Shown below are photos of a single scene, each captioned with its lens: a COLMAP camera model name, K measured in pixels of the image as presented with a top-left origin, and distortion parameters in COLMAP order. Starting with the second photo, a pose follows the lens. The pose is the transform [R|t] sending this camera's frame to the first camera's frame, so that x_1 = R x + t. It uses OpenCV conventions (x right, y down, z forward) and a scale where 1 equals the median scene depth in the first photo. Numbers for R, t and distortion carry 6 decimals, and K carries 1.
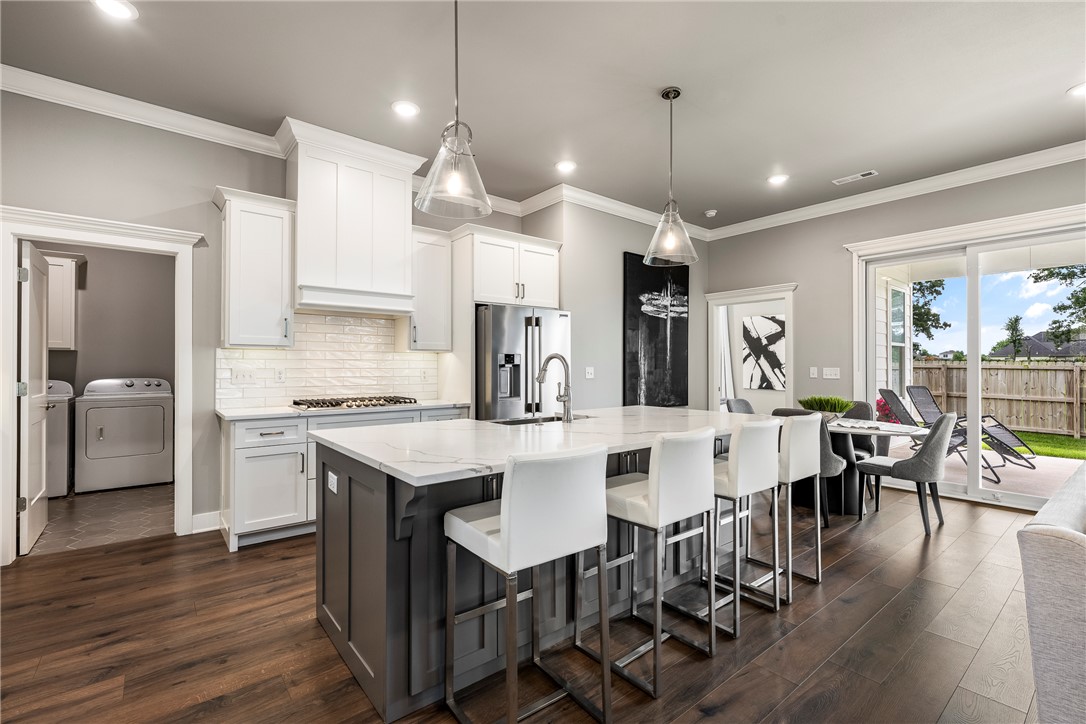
lens RADIAL K [[488.2, 0, 548.1], [0, 488.2, 363.9], [0, 0, 1]] dist [0.001743, 0.000201]
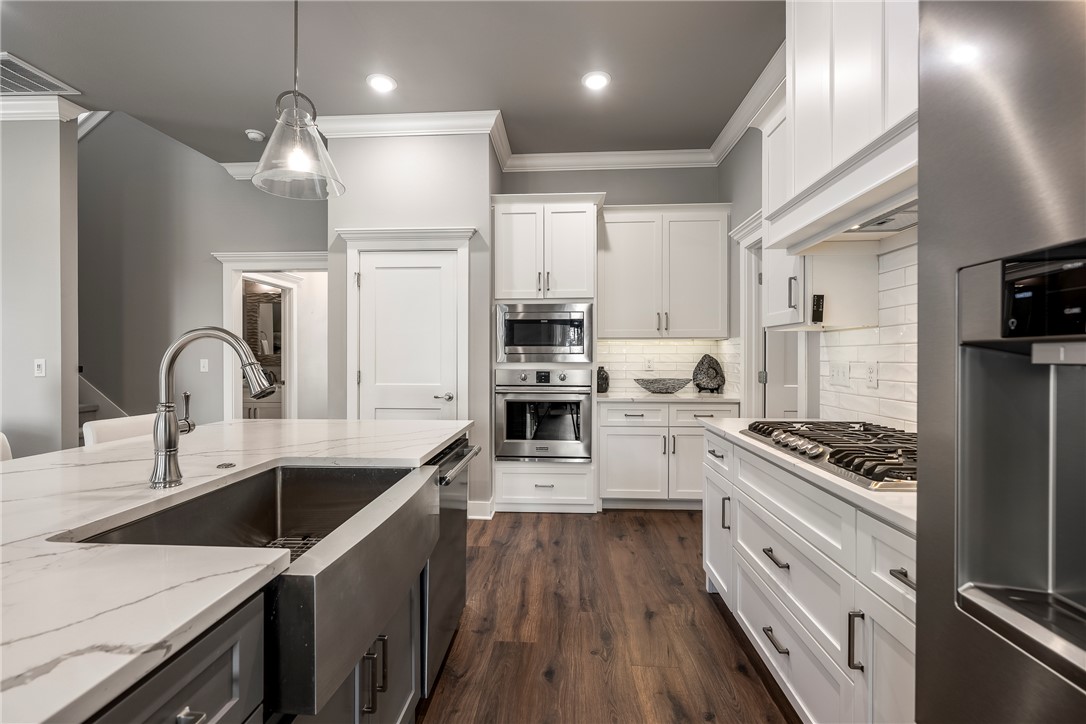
lens RADIAL K [[473.9, 0, 539.9], [0, 473.9, 359.0], [0, 0, 1]] dist [0.002175, 0.000210]
pose [[-0.678109, 0.001310, -0.734960, 0.077688], [0.001250, 0.999999, 0.000629, 0.004401], [0.734960, -0.000492, -0.678110, 0.955352]]
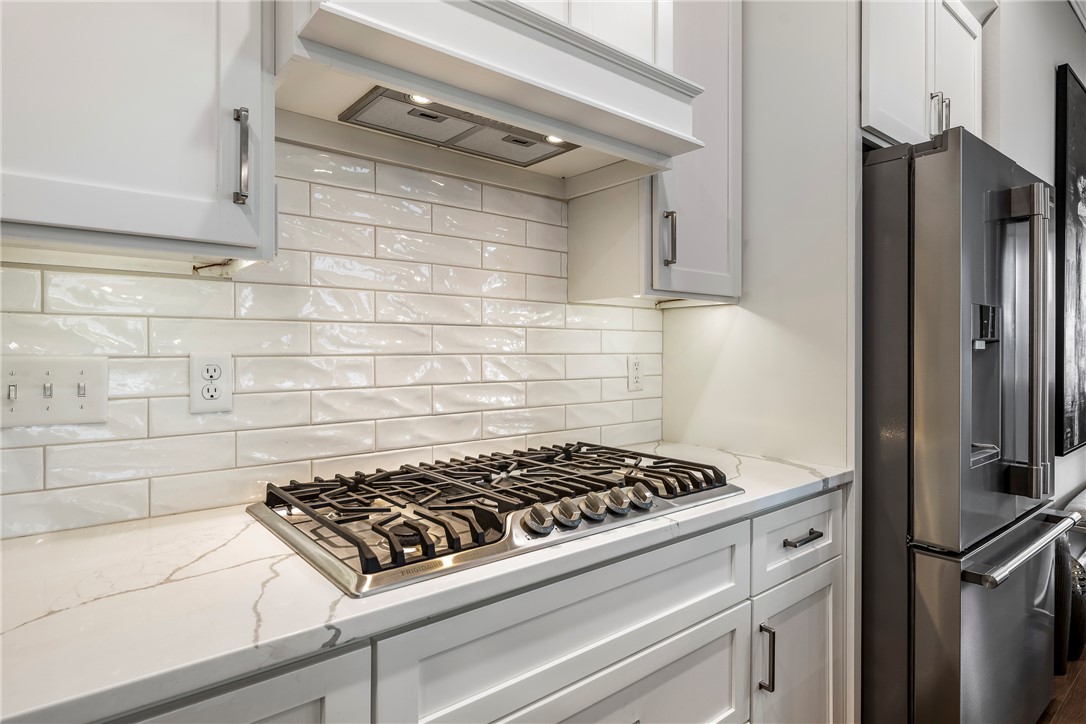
lens RADIAL K [[598.0, 0, 541.2], [0, 598.0, 348.5], [0, 0, 1]] dist [-0.001547, -0.000448]
pose [[1.000000, 0.000188, 0.000764, -0.337352], [-0.000193, 0.999976, 0.006941, 0.003170], [-0.000762, -0.006941, 0.999976, 0.615708]]
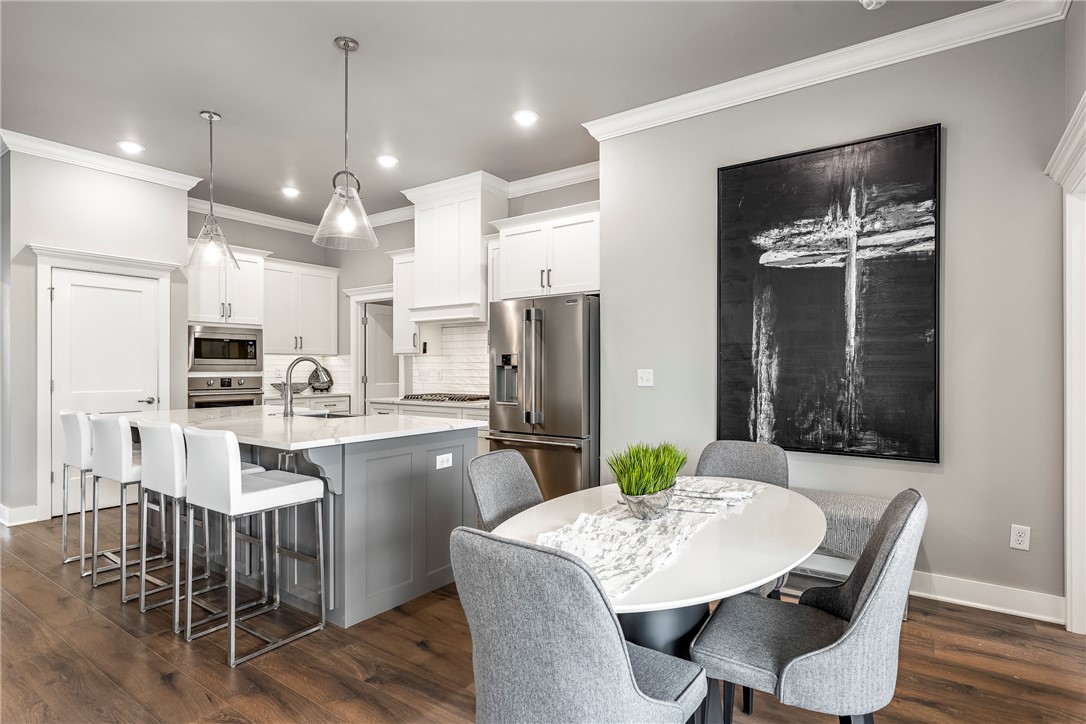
lens RADIAL K [[575.7, 0, 548.5], [0, 575.7, 368.7], [0, 0, 1]] dist [-0.004130, -0.000915]
pose [[0.259377, 0.000415, -0.965776, 0.934988], [0.003221, 0.999994, 0.001295, 0.005100], [0.965771, -0.003447, 0.259374, 0.773630]]
